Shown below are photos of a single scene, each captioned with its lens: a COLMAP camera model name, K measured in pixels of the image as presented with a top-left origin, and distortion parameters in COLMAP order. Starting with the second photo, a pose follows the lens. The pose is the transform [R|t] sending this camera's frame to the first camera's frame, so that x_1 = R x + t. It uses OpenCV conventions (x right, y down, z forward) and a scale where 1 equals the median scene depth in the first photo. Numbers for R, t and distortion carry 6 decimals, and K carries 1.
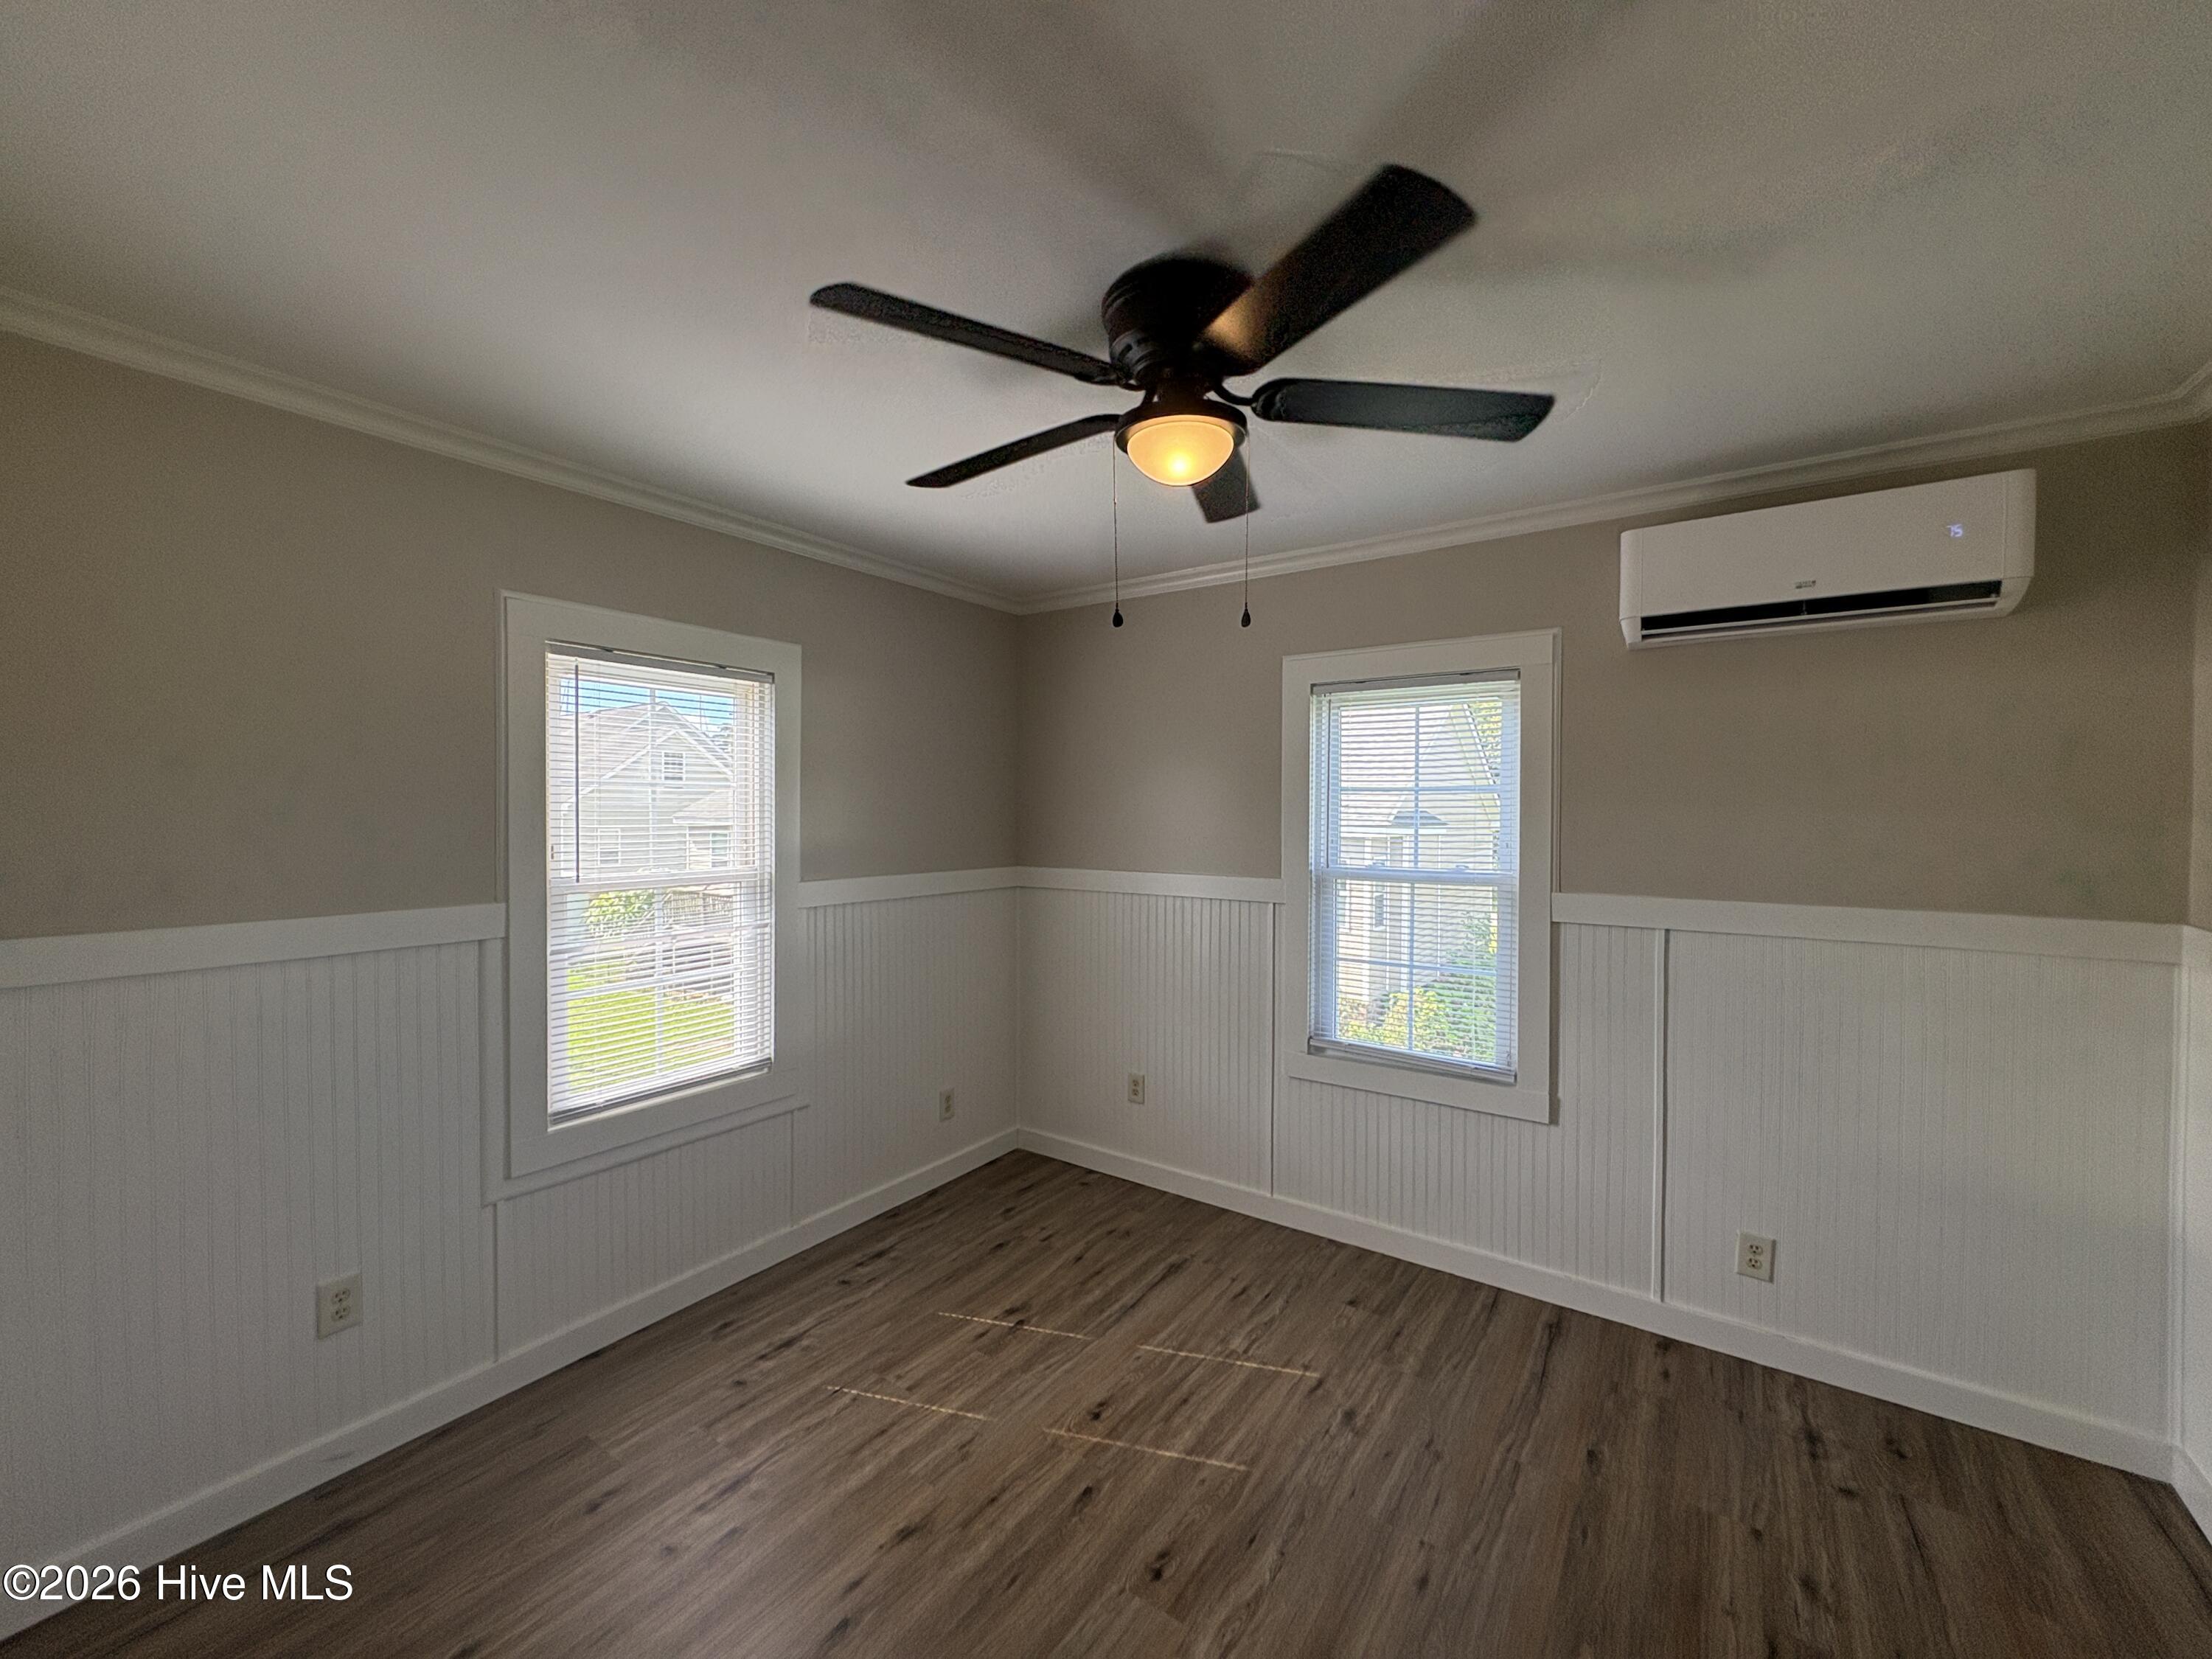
lens RADIAL K [[880.0, 0, 1106.0], [0, 880.0, 829.5], [0, 0, 1]] dist [0.001213, 0.000247]
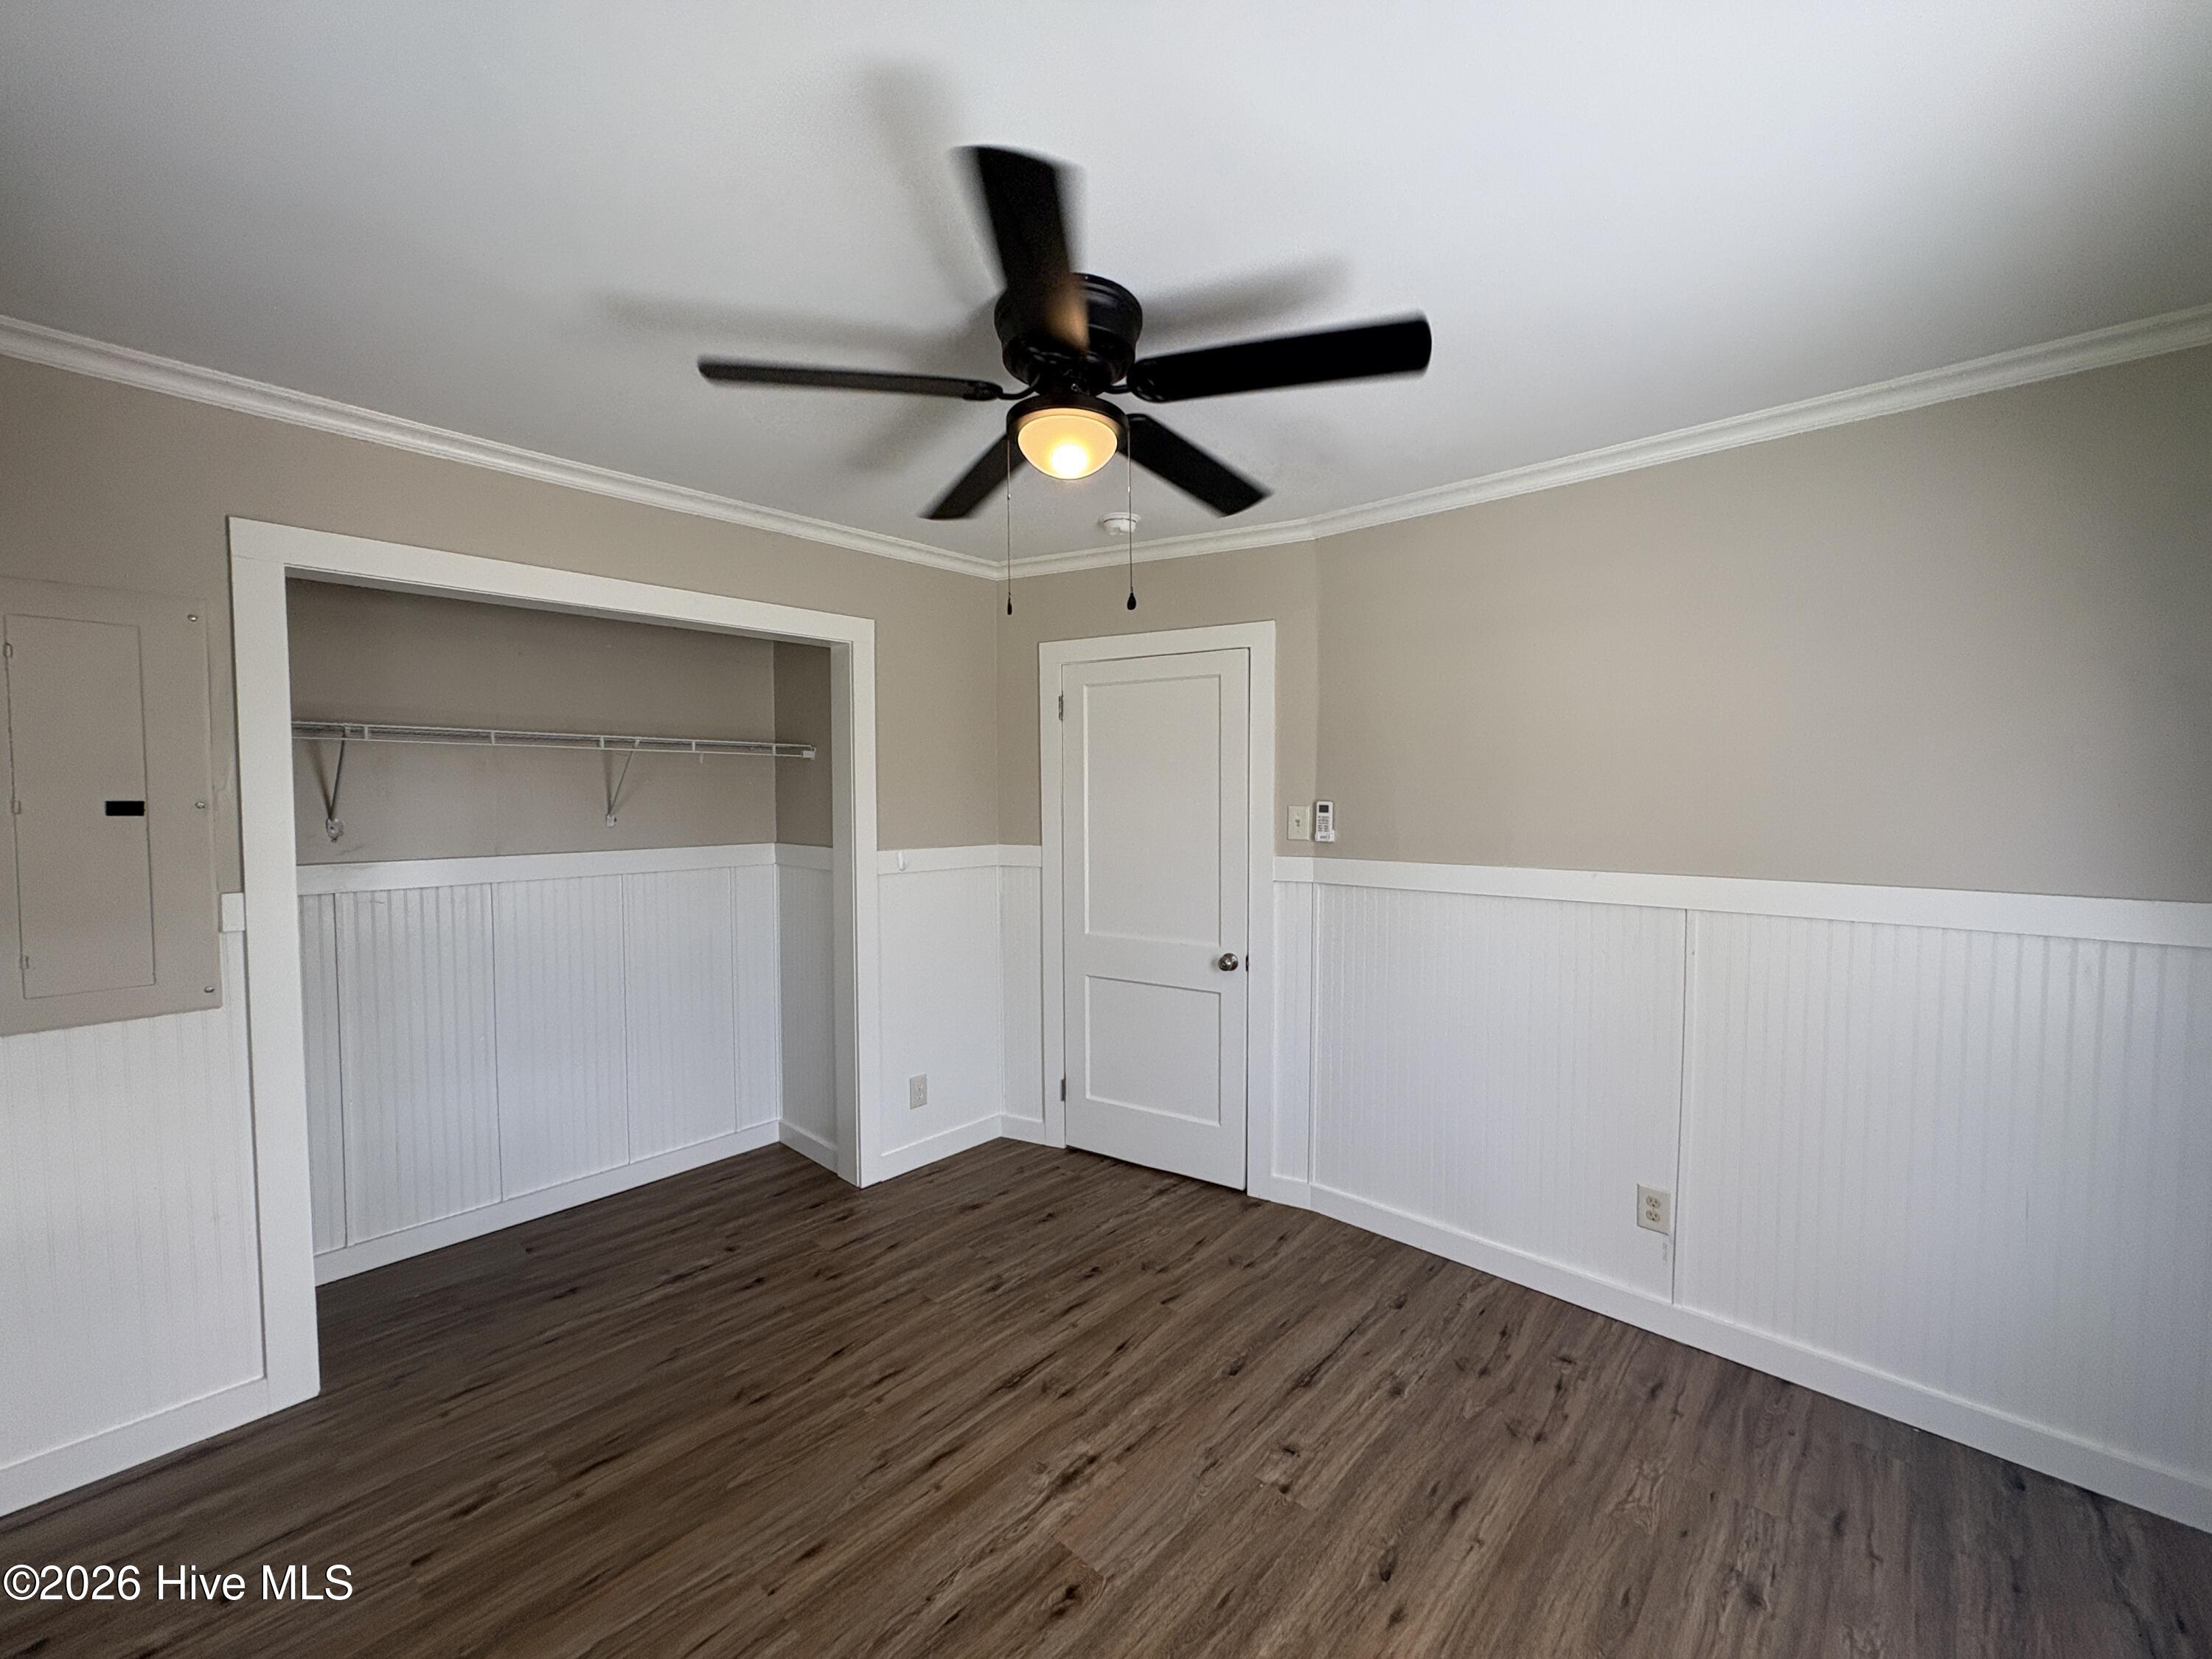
lens RADIAL K [[880.0, 0, 1106.0], [0, 880.0, 829.5], [0, 0, 1]] dist [0.001213, 0.000247]
pose [[-0.991536, -0.007098, 0.129641, -0.097461], [0.000657, 0.998217, 0.059681, -0.026408], [-0.129834, 0.059262, -0.989763, 1.920477]]
